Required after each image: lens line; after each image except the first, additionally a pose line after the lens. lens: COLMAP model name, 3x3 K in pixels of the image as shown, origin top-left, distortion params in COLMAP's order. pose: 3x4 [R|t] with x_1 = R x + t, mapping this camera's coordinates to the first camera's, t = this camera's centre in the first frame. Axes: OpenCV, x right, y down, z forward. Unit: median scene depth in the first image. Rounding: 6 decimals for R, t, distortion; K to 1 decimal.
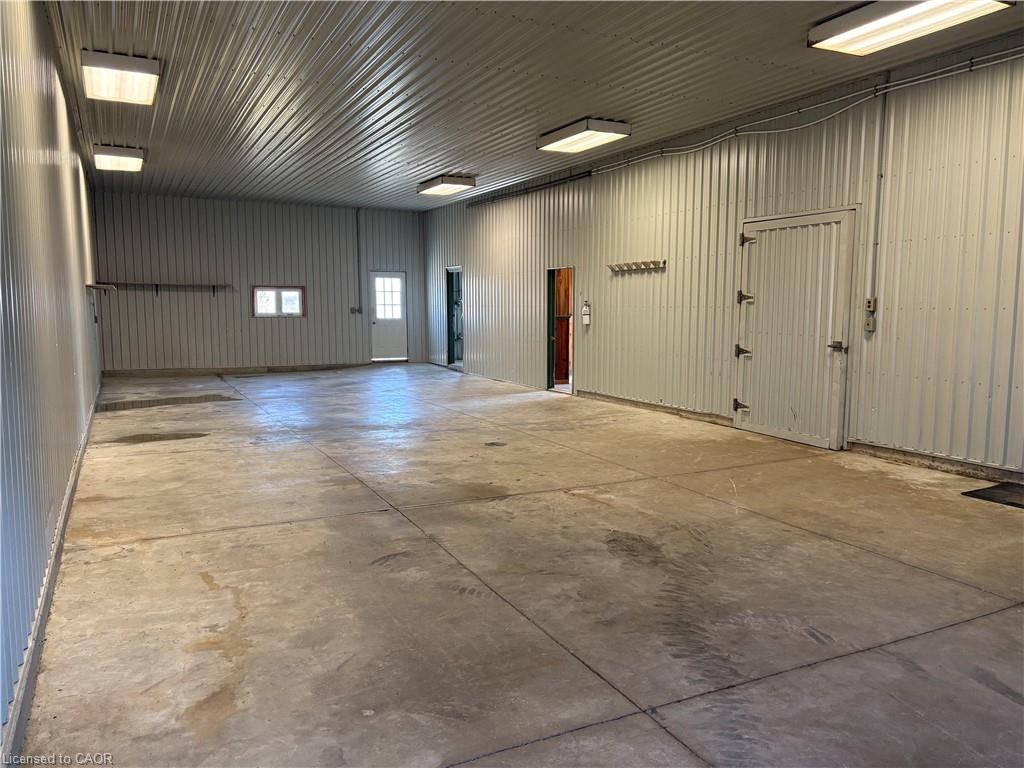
lens RADIAL K [[768.2, 0, 514.1], [0, 768.2, 386.3], [0, 0, 1]] dist [0.069704, -0.072742]
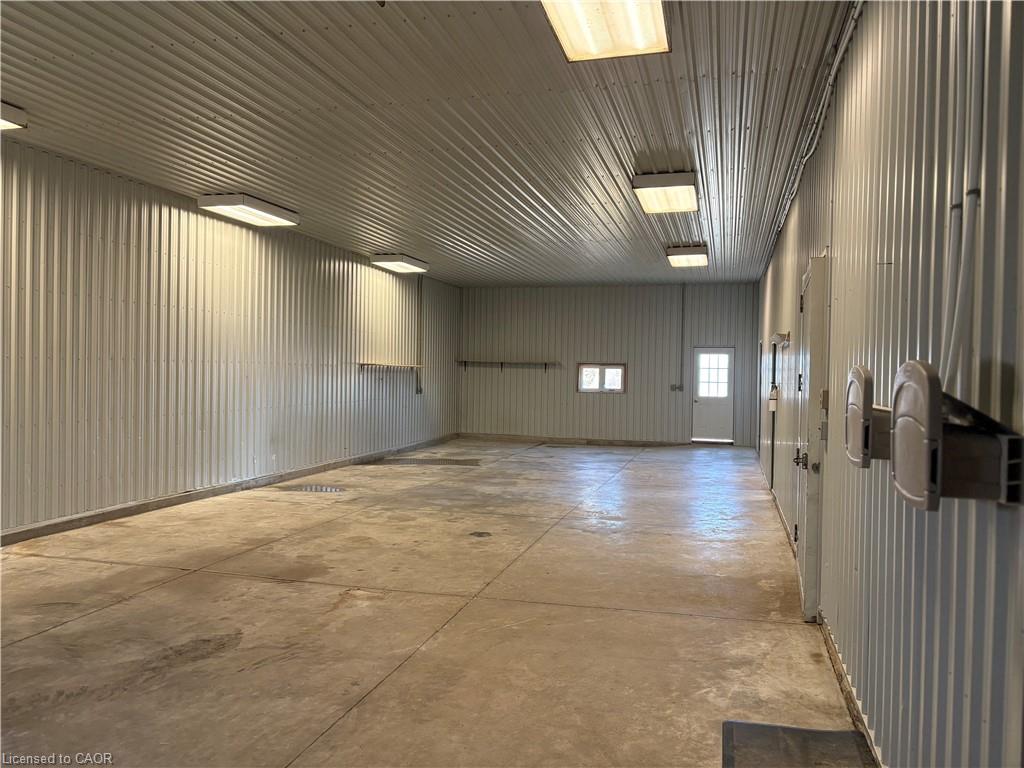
lens RADIAL K [[768.2, 0, 514.1], [0, 768.2, 386.3], [0, 0, 1]] dist [0.069704, -0.072742]
pose [[0.737453, 0.021659, -0.675052, 0.888062], [-0.084837, 0.994540, -0.060770, -0.070991], [0.670050, 0.102084, 0.735263, 0.445540]]
